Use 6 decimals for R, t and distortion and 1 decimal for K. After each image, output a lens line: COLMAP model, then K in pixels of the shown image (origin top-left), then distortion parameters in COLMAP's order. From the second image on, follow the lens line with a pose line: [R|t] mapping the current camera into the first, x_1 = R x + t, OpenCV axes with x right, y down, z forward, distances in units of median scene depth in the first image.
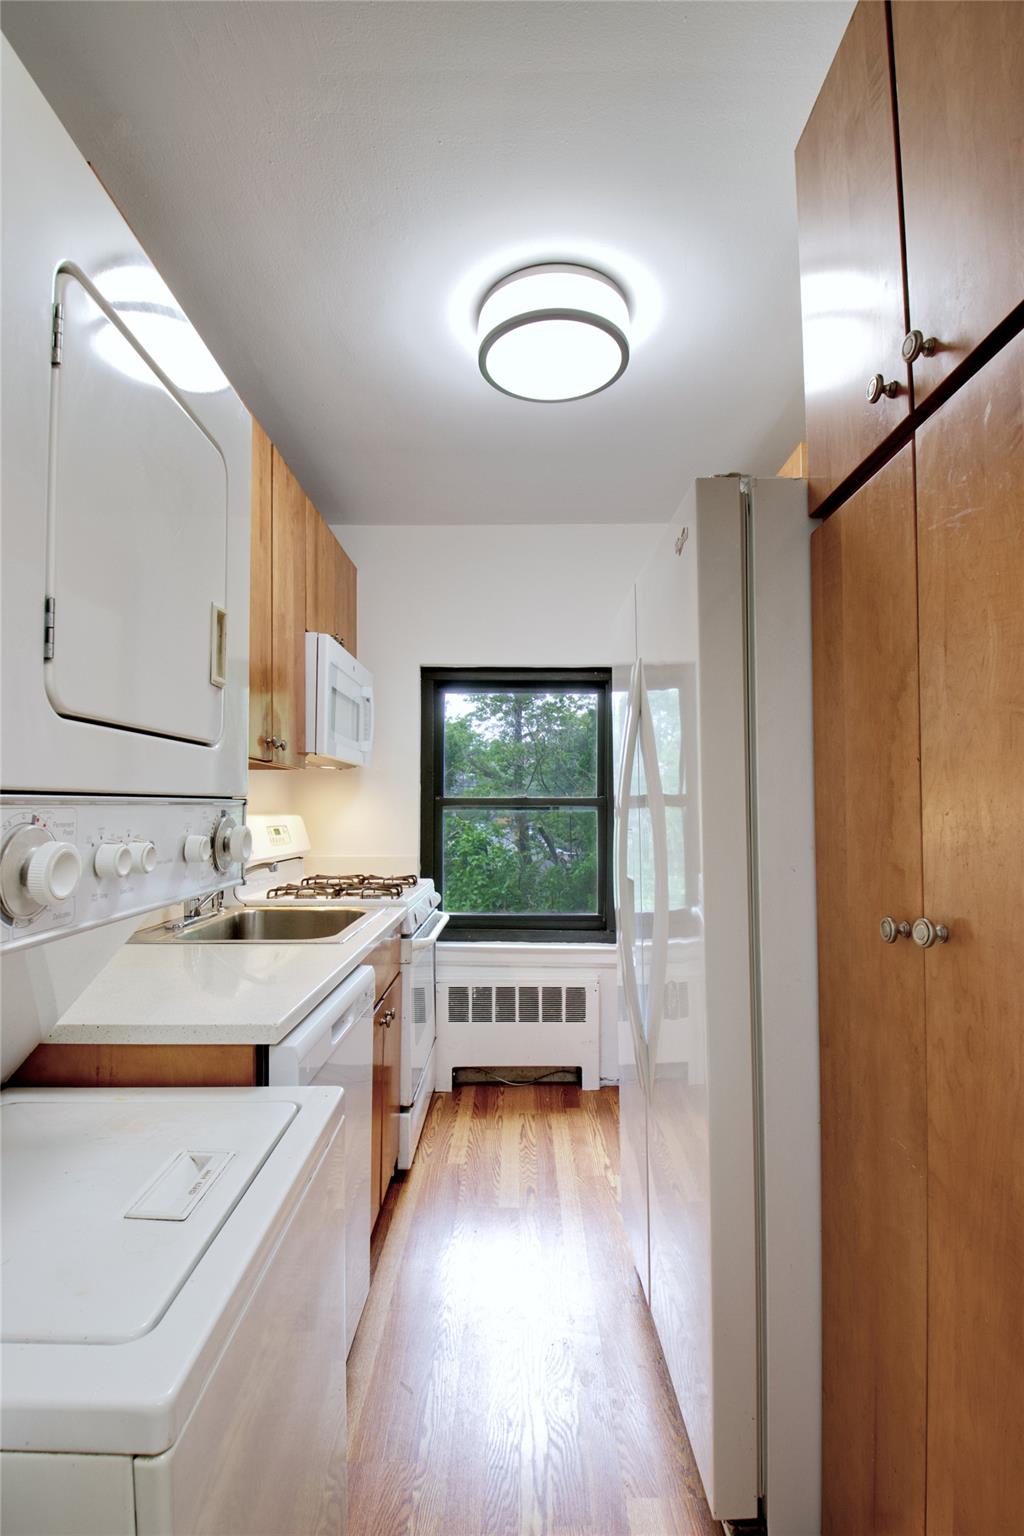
lens RADIAL K [[724.7, 0, 512.0], [0, 724.7, 768.0], [0, 0, 1]] dist [0.003160, -0.019807]
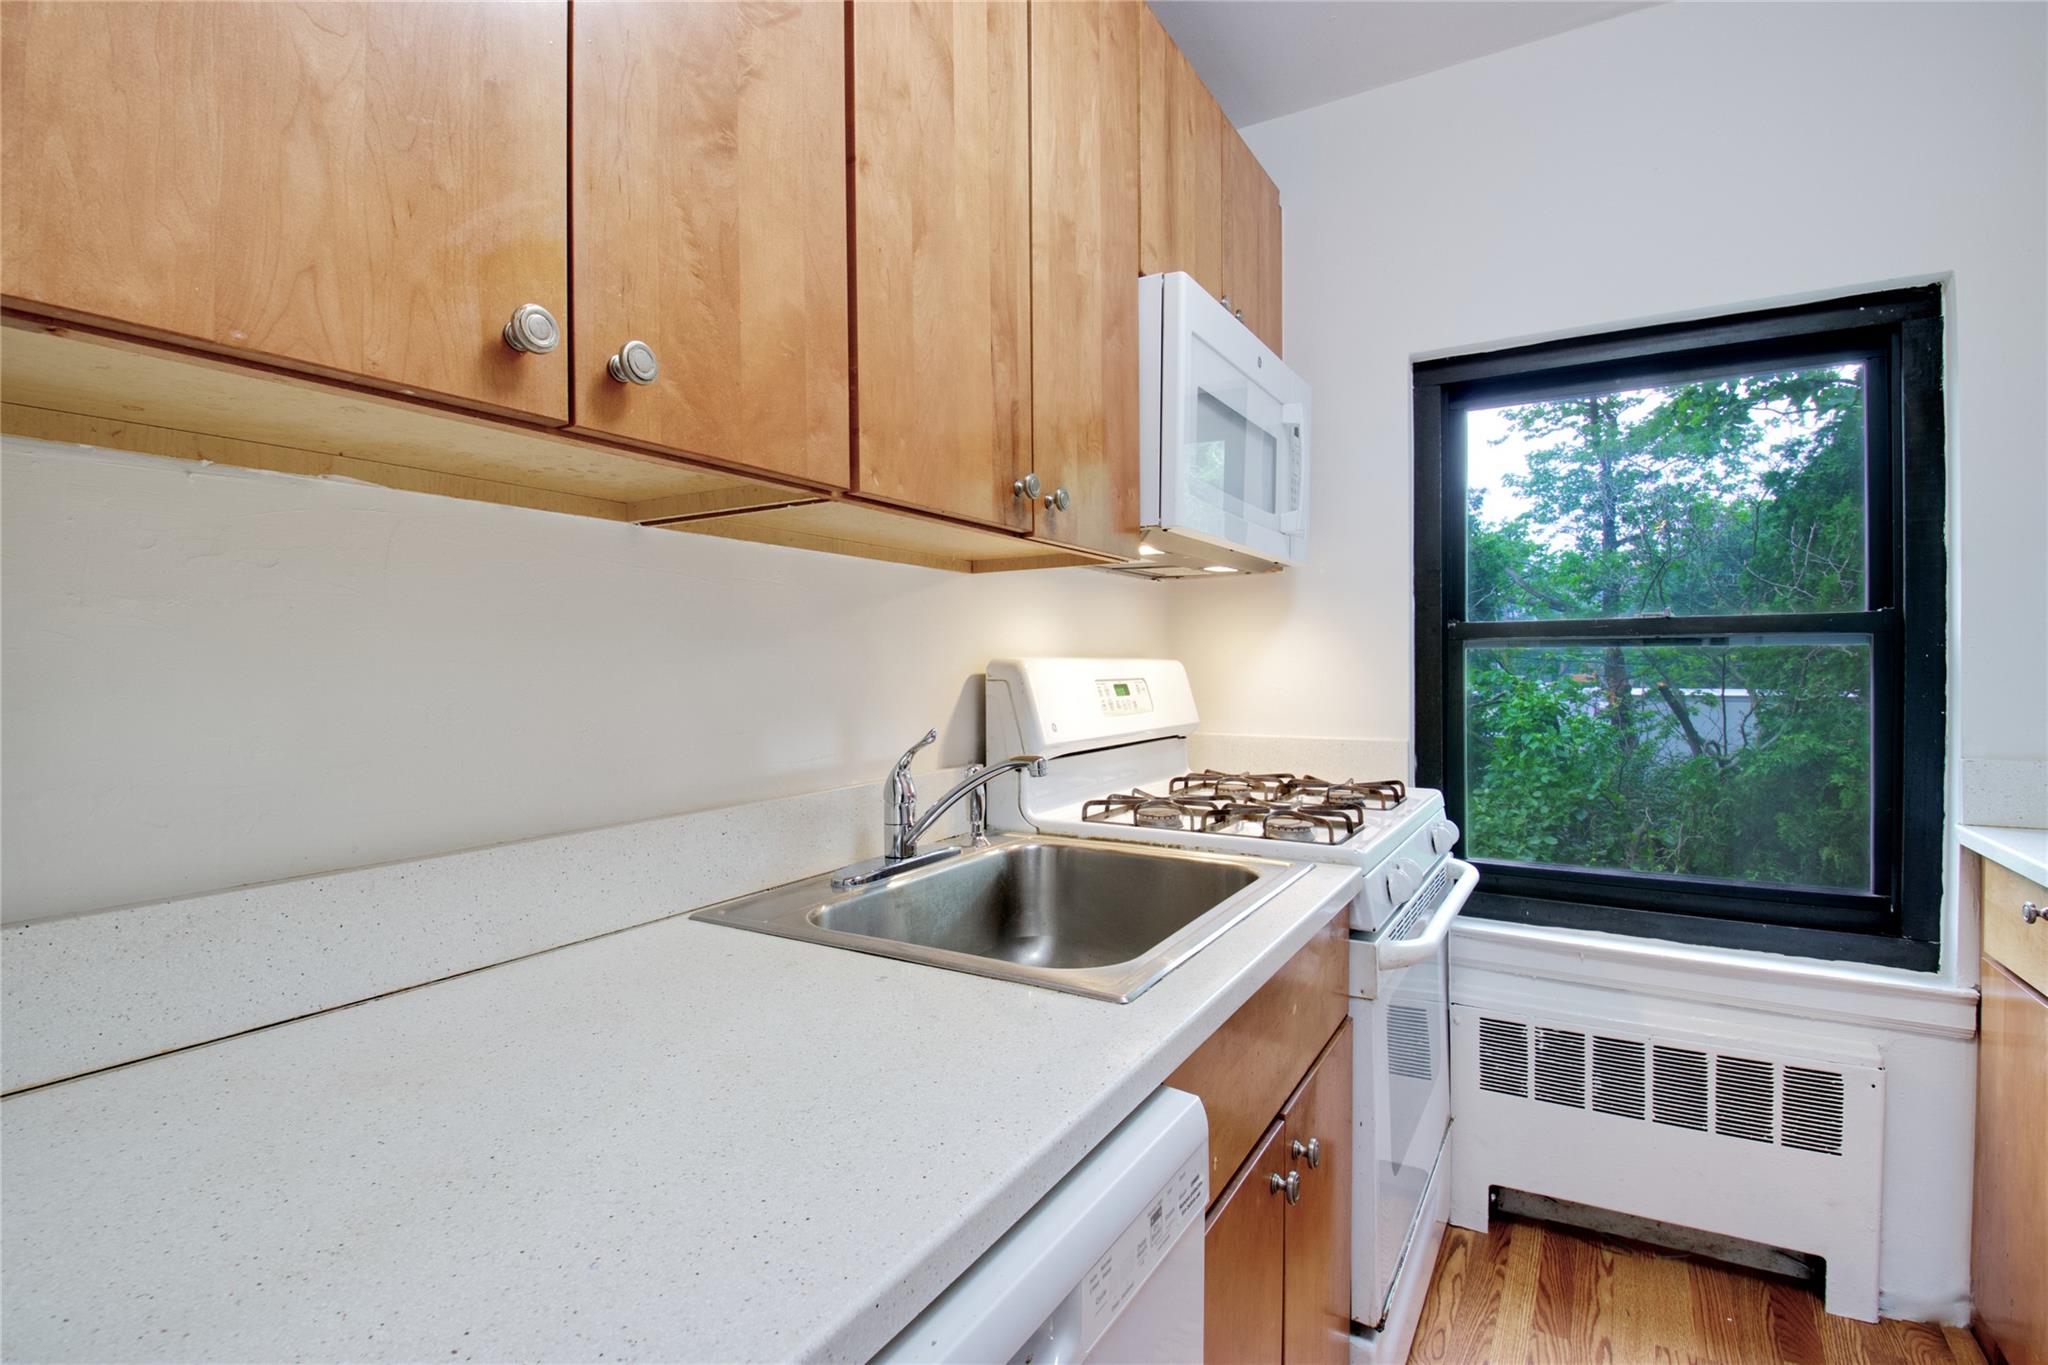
lens RADIAL K [[966.2, 0, 1019.0], [0, 966.2, 667.3], [0, 0, 1]] dist [0.003160, -0.019807]
pose [[0.857296, -0.004844, -0.514801, -0.019395], [0.036986, 0.997951, 0.052203, 0.028473], [0.513494, -0.063794, 0.855719, 0.315612]]
